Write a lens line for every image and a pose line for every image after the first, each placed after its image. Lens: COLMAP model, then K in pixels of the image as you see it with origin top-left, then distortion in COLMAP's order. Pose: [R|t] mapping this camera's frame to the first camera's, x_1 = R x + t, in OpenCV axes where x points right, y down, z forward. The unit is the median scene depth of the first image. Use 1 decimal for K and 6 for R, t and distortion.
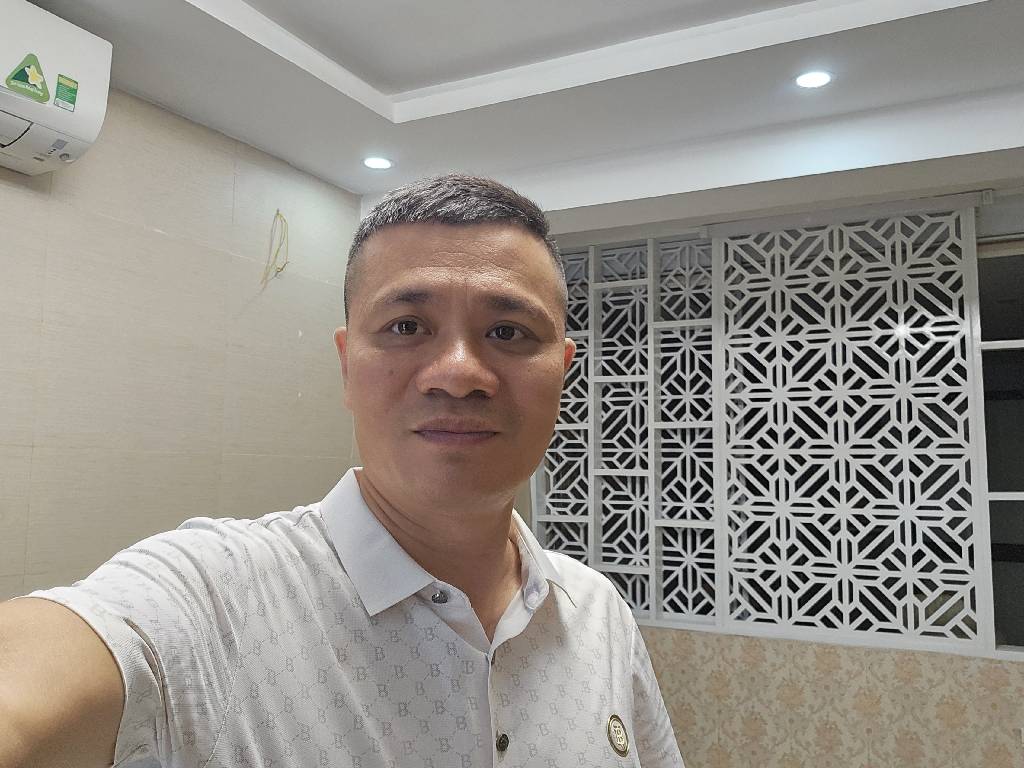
lens RADIAL K [[920.9, 0, 512.0], [0, 920.9, 384.0], [0, 0, 1]] dist [0.132944, -0.287076]
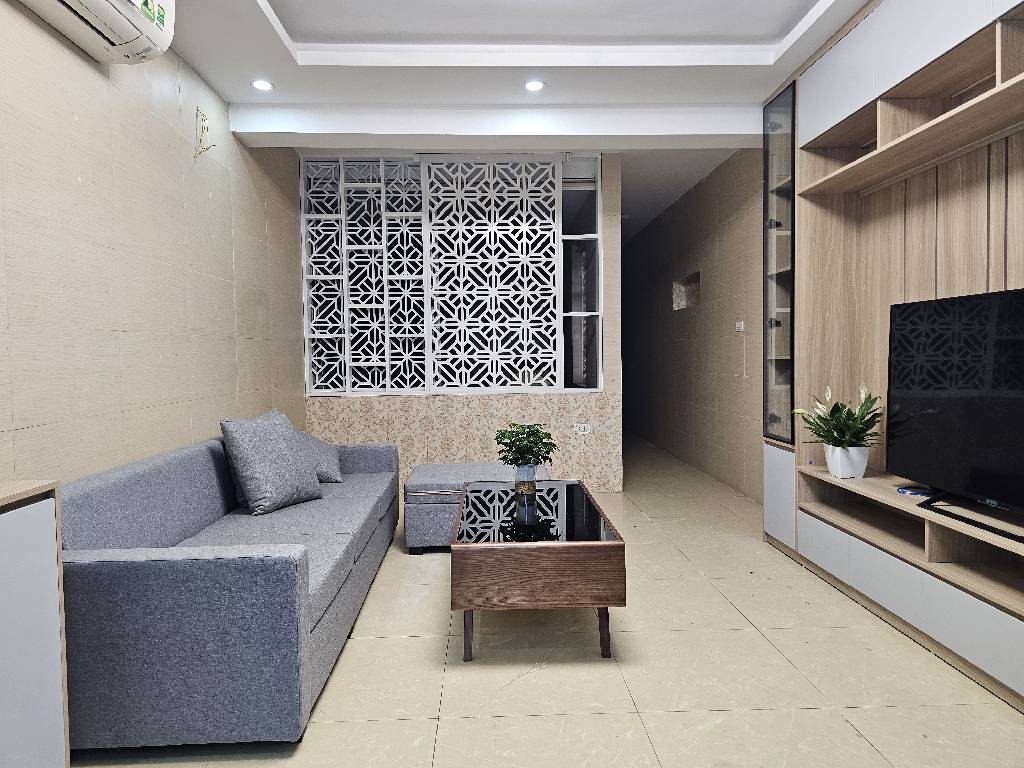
lens RADIAL K [[685.4, 0, 512.0], [0, 685.4, 384.0], [0, 0, 1]] dist [0.074874, -0.003238]
pose [[0.866957, -0.046907, 0.496170, -0.270962], [-0.029683, 0.988934, 0.145358, 0.048824], [-0.497498, -0.140747, 0.855971, -0.186481]]
